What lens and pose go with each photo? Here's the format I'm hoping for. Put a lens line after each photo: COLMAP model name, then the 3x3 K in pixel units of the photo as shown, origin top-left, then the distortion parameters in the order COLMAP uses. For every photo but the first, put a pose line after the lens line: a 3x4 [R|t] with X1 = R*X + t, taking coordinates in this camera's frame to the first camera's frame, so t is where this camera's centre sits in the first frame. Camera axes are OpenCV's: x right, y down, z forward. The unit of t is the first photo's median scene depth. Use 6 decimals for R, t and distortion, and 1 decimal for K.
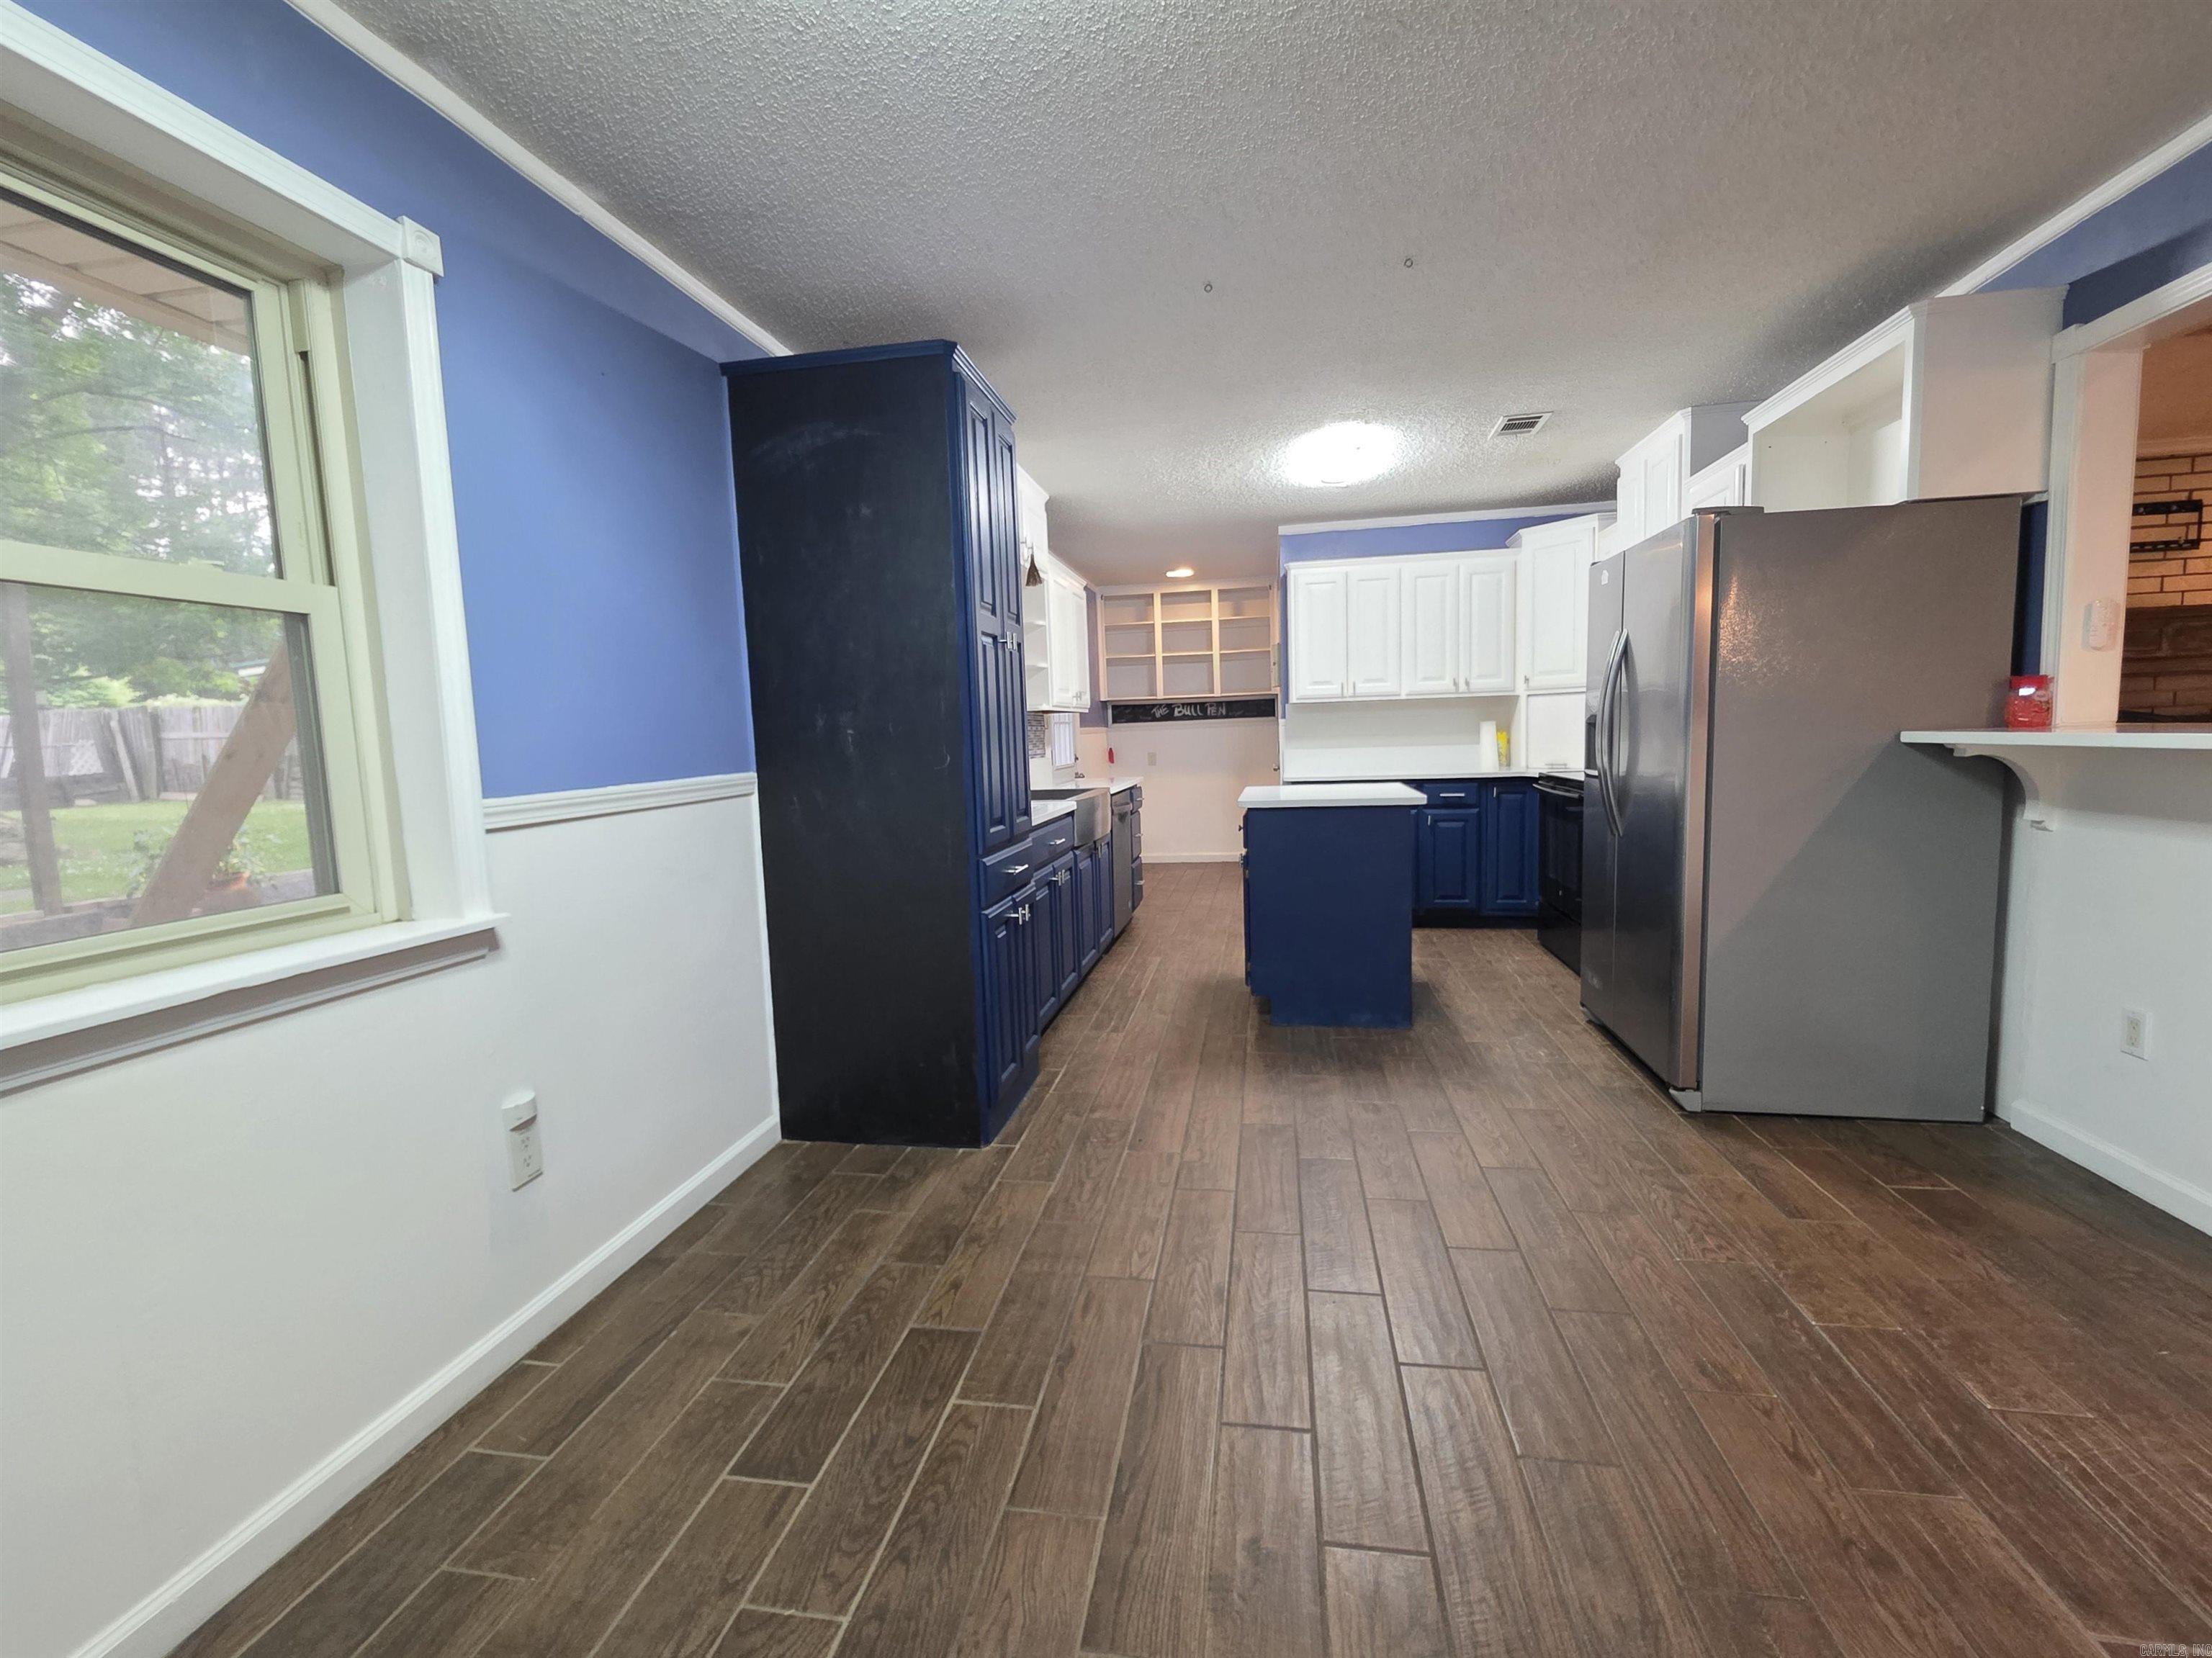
lens RADIAL K [[914.6, 0, 1119.6], [0, 914.6, 823.1], [0, 0, 1]] dist [-0.000679, -0.000314]
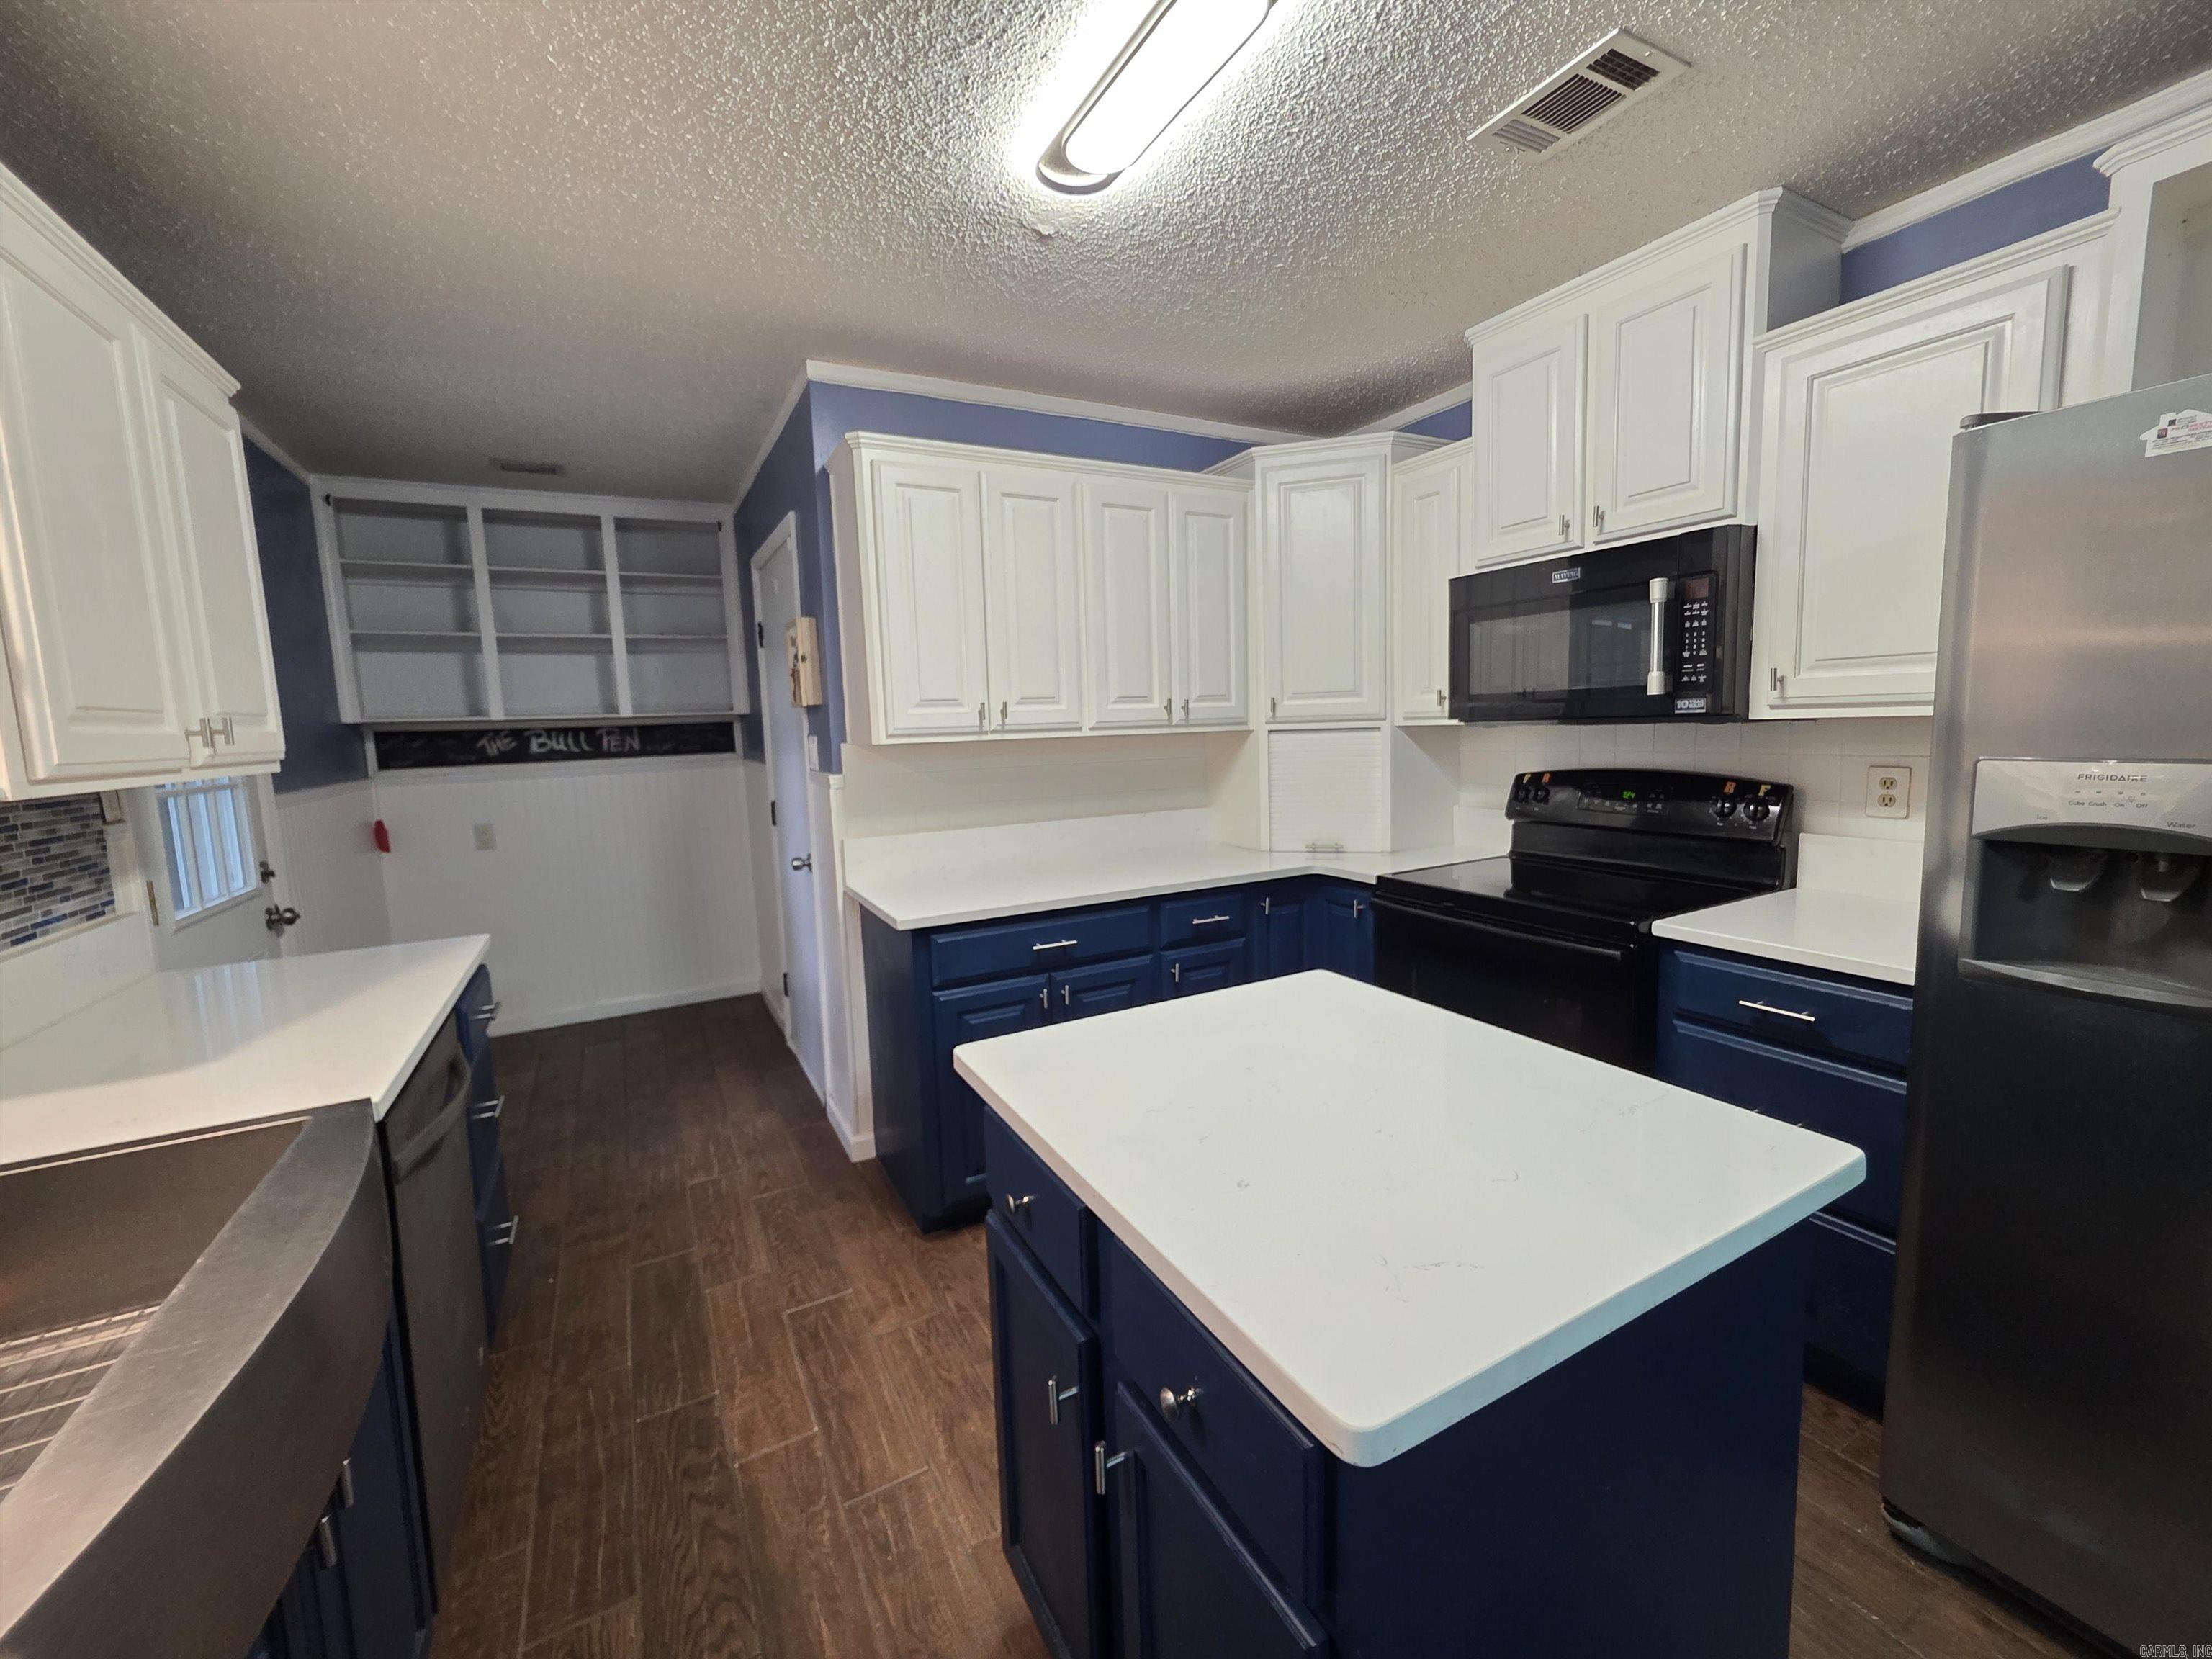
lens RADIAL K [[896.9, 0, 1113.1], [0, 896.9, 819.4], [0, 0, 1]] dist [0.000298, 0.000079]
pose [[0.782538, -0.059948, 0.619711, 0.000686], [0.068247, 0.997615, 0.010327, -0.145944], [-0.618852, 0.034212, 0.784762, 0.926957]]
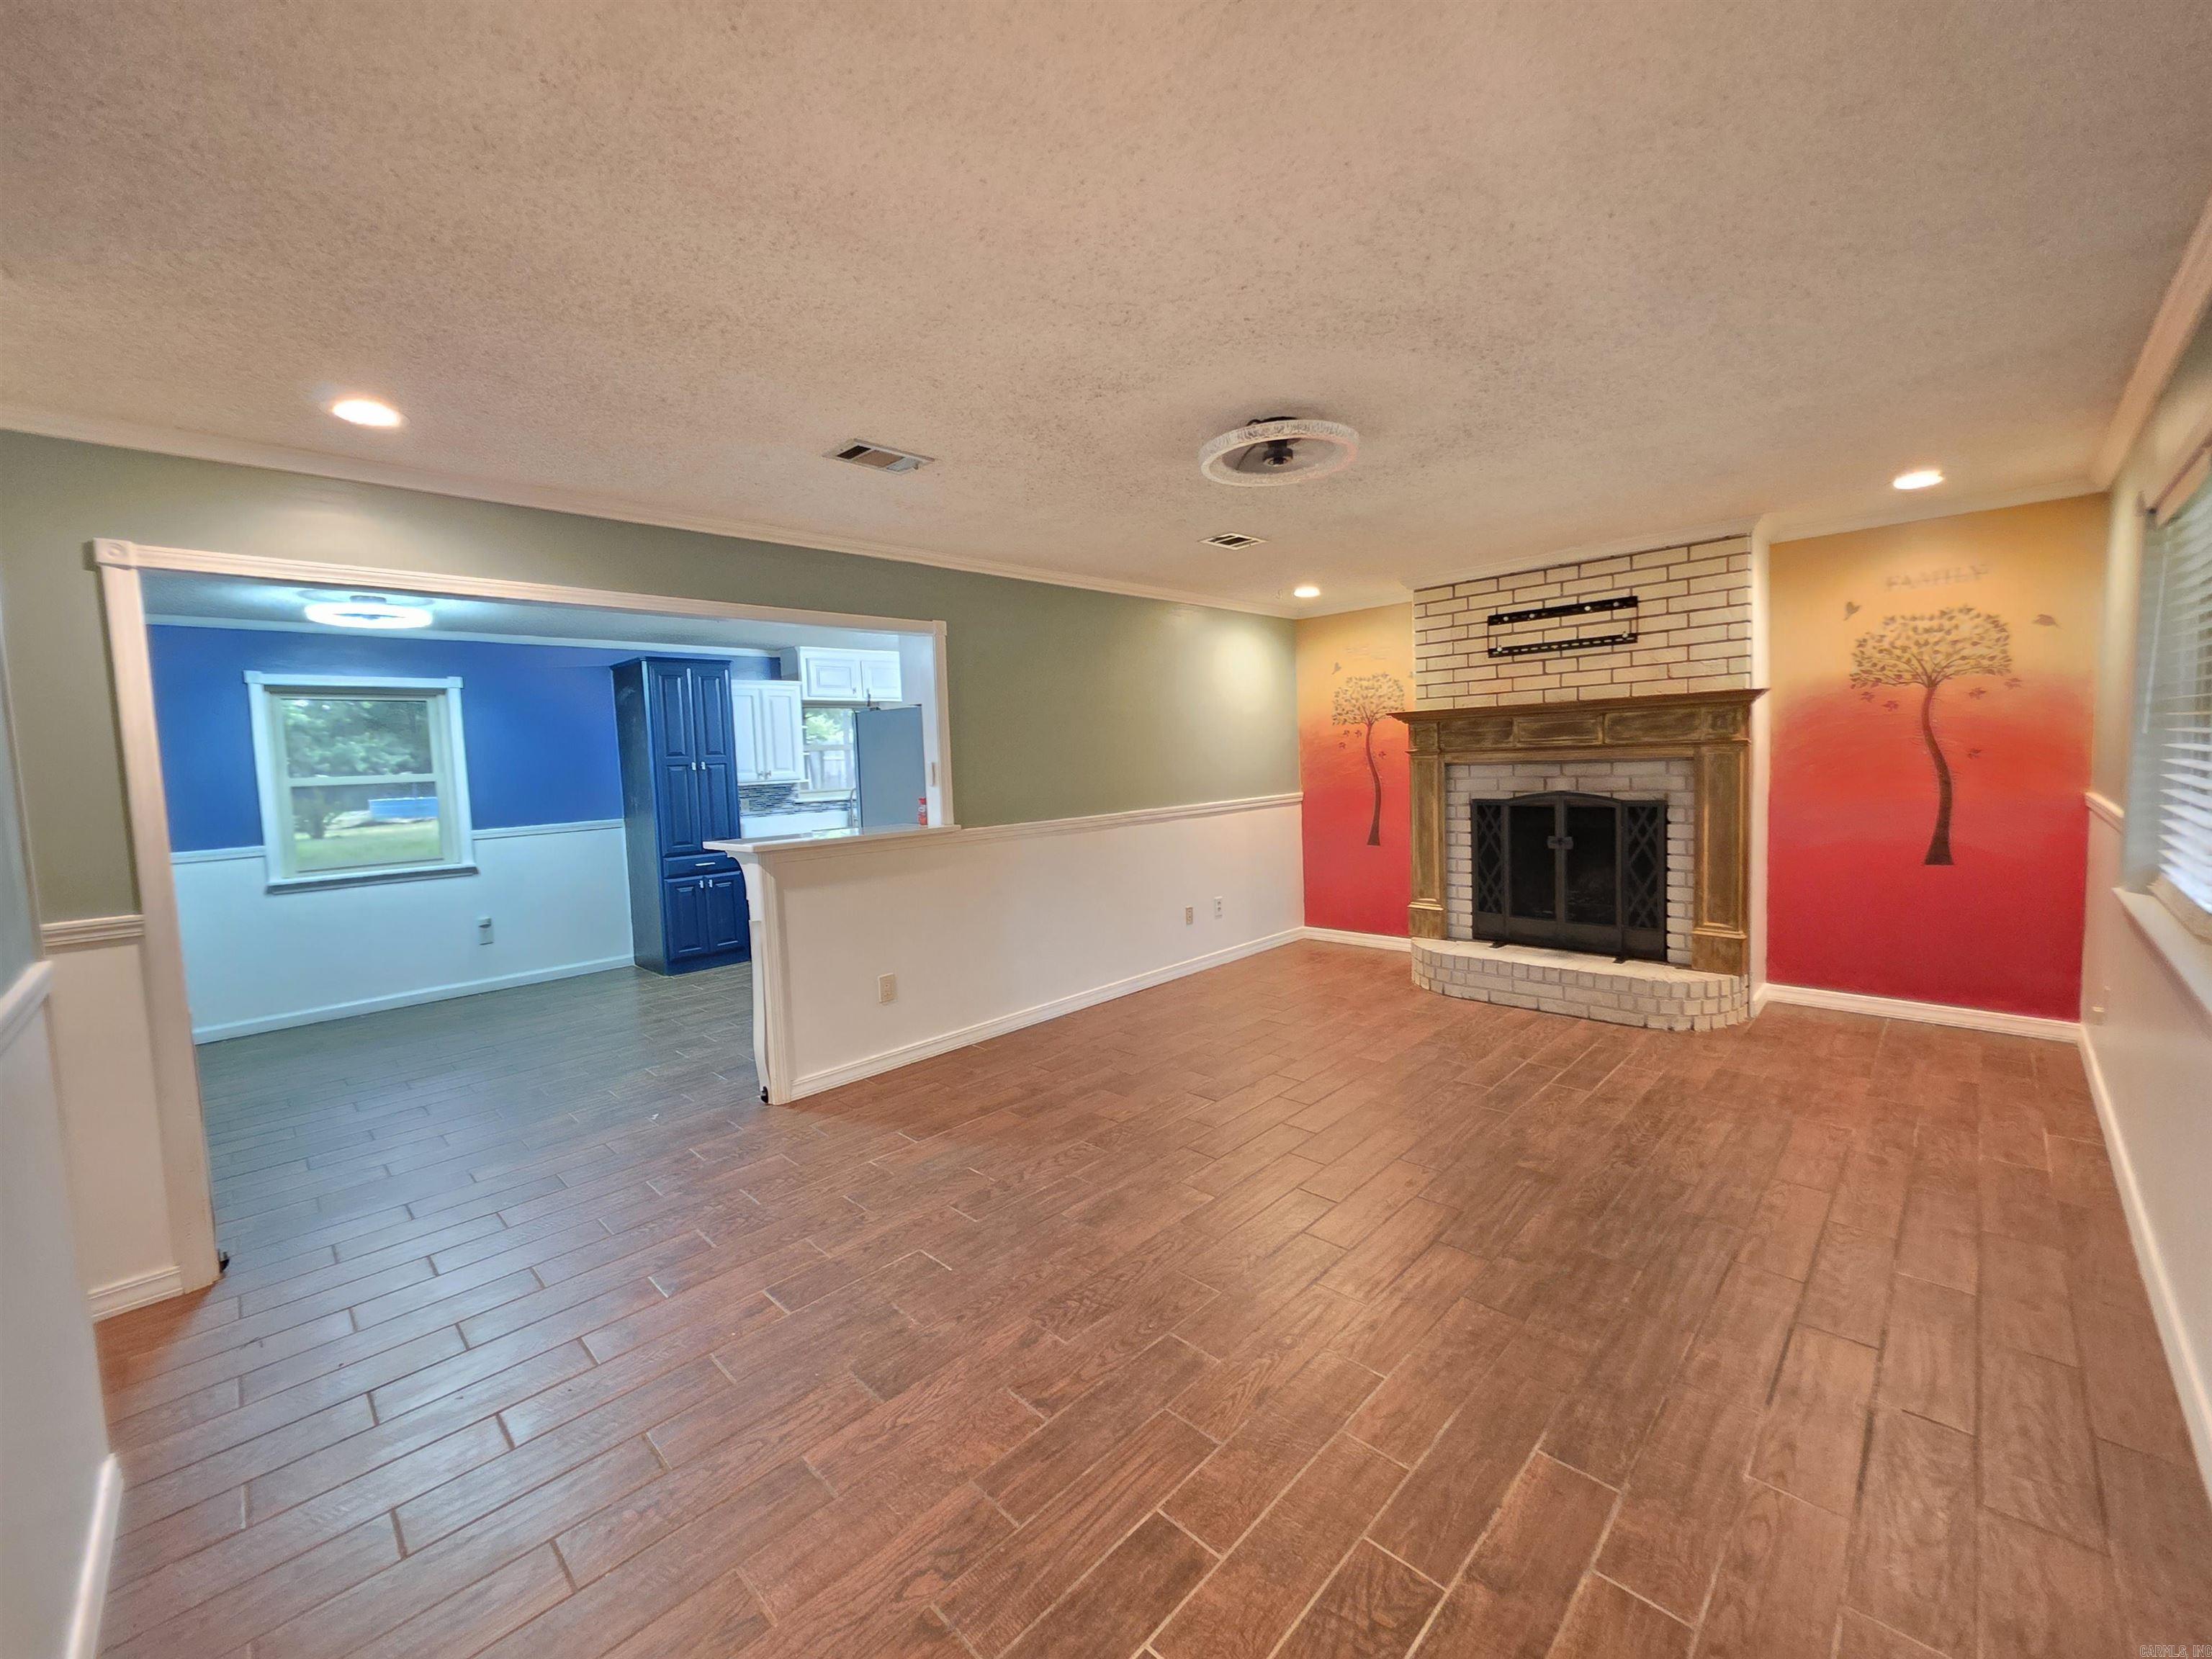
lens RADIAL K [[888.0, 0, 1112.5], [0, 888.0, 818.0], [0, 0, 1]] dist [0.006645, 0.000001]
pose [[0.825709, 0.041981, -0.562532, 1.665600], [-0.043721, 0.998990, 0.010377, -0.110024], [0.562399, 0.016026, 0.826711, -0.233142]]
